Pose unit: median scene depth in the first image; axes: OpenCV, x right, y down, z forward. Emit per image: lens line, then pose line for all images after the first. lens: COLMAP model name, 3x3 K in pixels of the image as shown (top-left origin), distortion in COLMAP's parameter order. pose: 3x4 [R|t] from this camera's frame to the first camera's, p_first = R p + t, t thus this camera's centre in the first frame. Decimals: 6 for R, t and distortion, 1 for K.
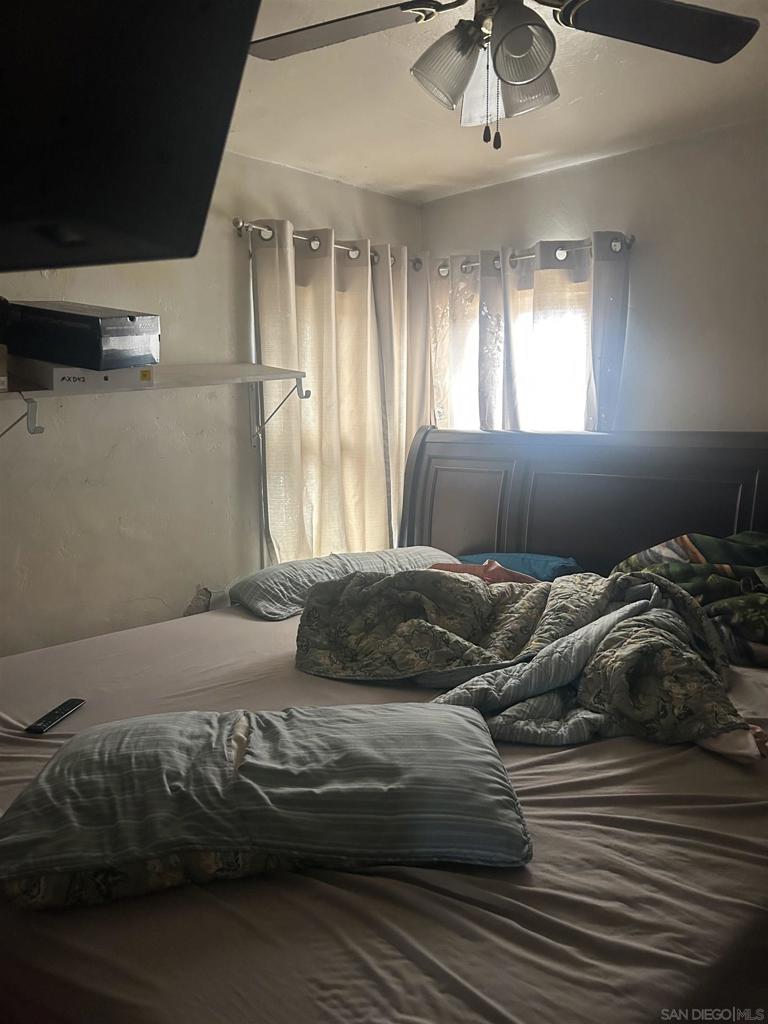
lens RADIAL K [[777.5, 0, 388.3], [0, 777.5, 509.4], [0, 0, 1]] dist [0.036624, -0.034303]
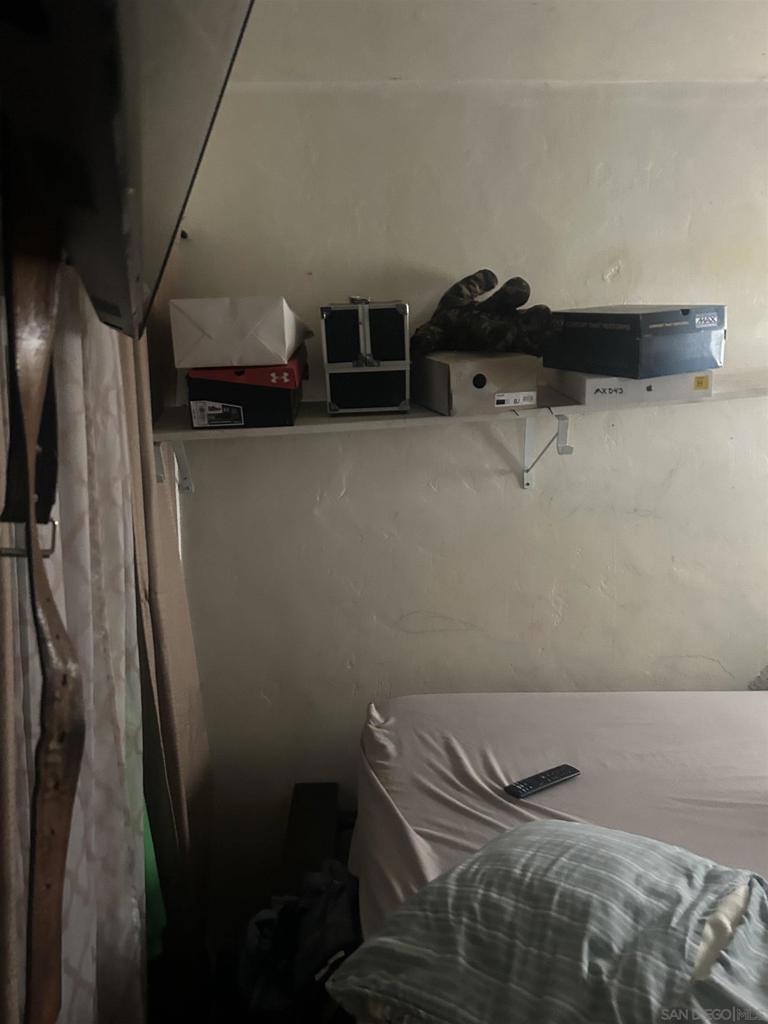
lens RADIAL K [[777.5, 0, 374.1], [0, 777.5, 509.2], [0, 0, 1]] dist [0.036624, -0.034303]
pose [[0.701493, 0.061286, -0.710037, 0.034691], [-0.087674, 0.996149, -0.000637, -0.015911], [0.707263, 0.062698, 0.704164, 0.244533]]
